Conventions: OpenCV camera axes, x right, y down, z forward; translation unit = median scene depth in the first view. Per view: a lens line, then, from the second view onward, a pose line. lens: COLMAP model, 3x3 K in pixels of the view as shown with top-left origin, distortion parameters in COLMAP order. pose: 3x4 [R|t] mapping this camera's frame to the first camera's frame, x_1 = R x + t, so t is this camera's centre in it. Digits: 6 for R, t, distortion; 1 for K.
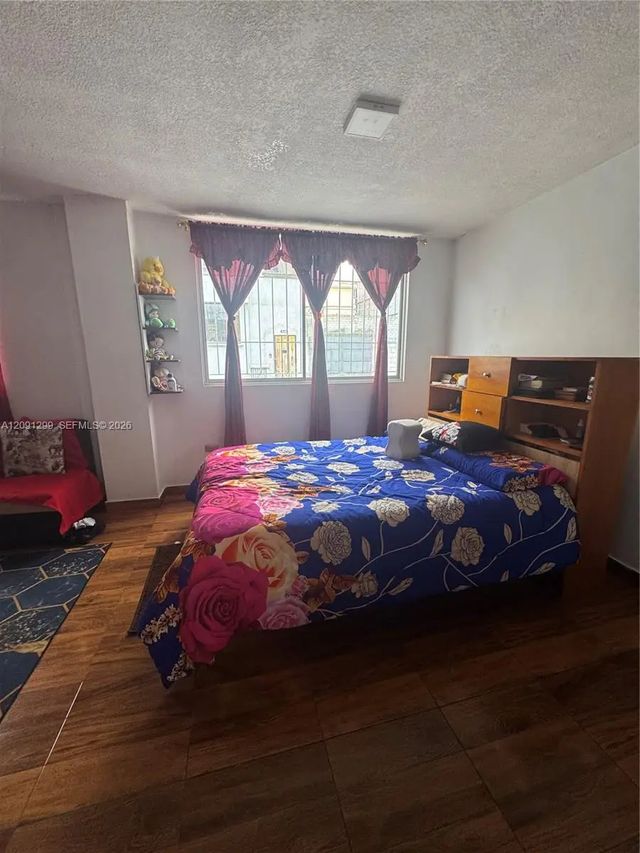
lens RADIAL K [[342.1, 0, 318.9], [0, 342.1, 426.3], [0, 0, 1]] dist [-0.002904, -0.000068]
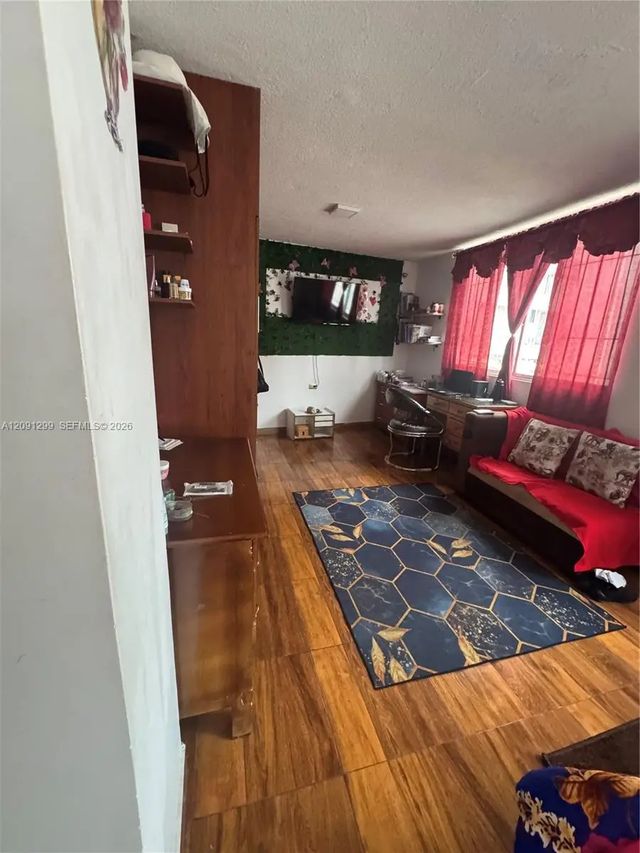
lens RADIAL K [[342.1, 0, 322.0], [0, 342.1, 425.5], [0, 0, 1]] dist [-0.002904, -0.000068]
pose [[0.025429, 0.251737, -0.967462, -0.049996], [-0.261828, 0.935668, 0.236582, -0.062348], [0.964779, 0.247293, 0.089705, 0.265488]]
